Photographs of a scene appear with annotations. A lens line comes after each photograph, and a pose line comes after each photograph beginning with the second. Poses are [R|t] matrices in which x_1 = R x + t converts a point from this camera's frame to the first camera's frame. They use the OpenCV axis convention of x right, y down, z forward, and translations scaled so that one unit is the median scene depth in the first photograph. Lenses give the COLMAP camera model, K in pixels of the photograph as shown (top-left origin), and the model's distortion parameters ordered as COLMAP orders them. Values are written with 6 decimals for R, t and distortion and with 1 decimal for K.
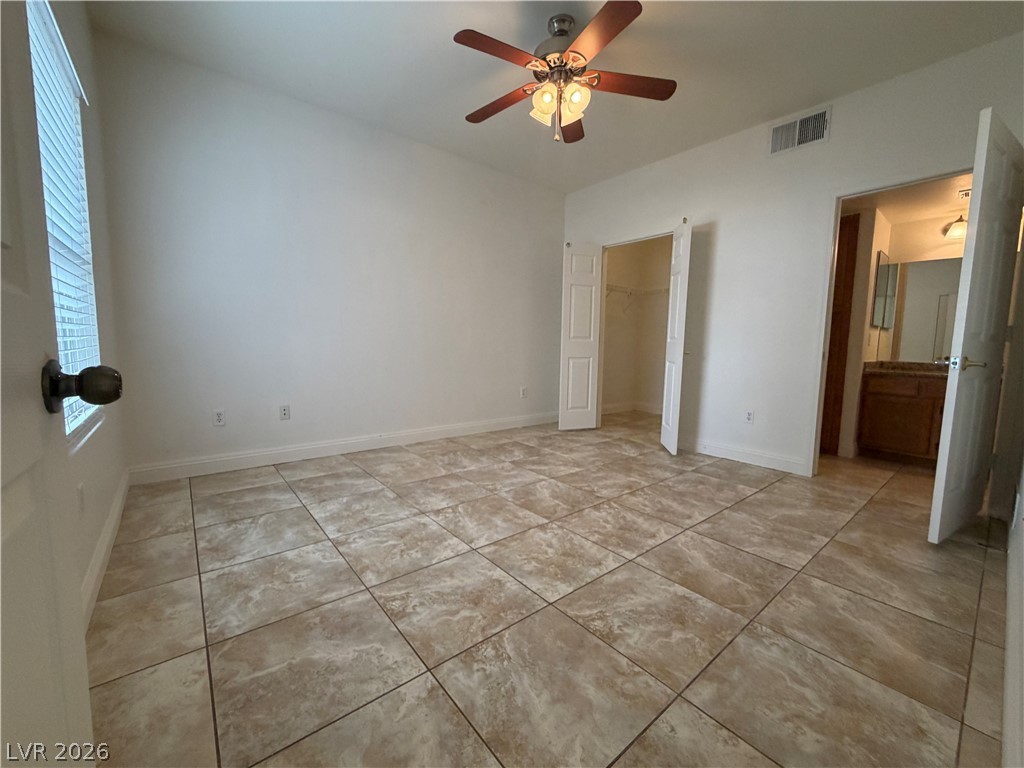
lens RADIAL K [[408.2, 0, 512.0], [0, 408.2, 384.0], [0, 0, 1]] dist [0.000120, -0.000076]
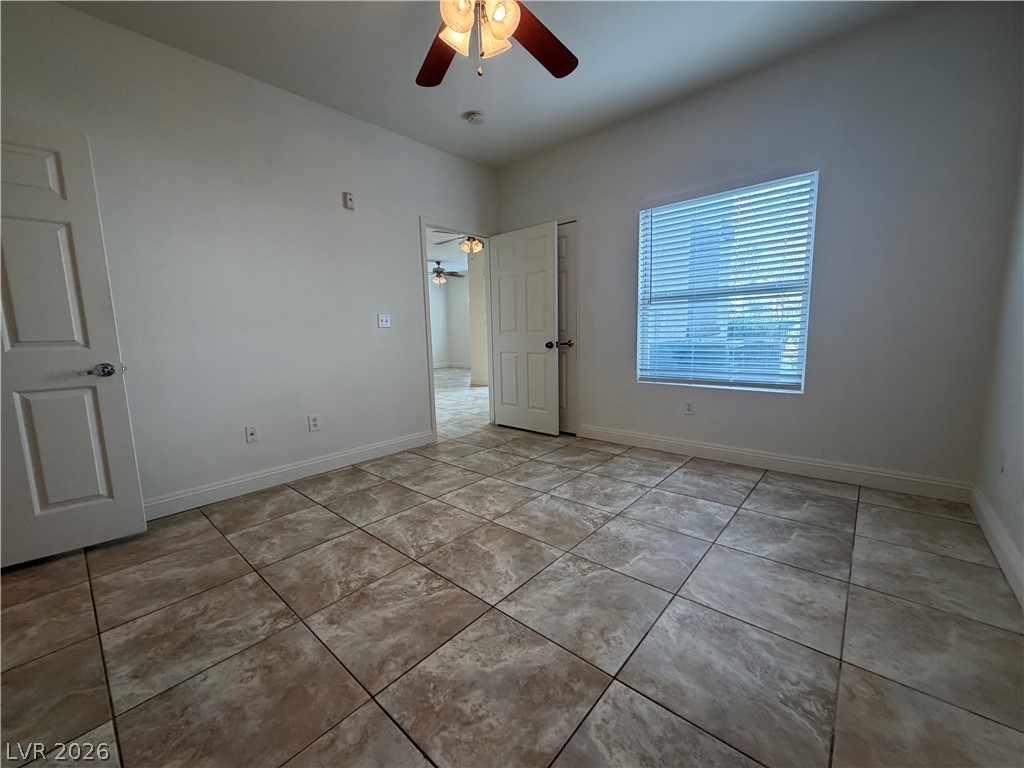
lens RADIAL K [[408.2, 0, 512.0], [0, 408.2, 384.0], [0, 0, 1]] dist [0.000120, -0.000076]
pose [[-0.986826, 0.028827, -0.159196, 0.207511], [-0.007451, 0.974856, 0.222711, -0.236276], [0.161614, 0.220963, -0.961799, 2.019169]]
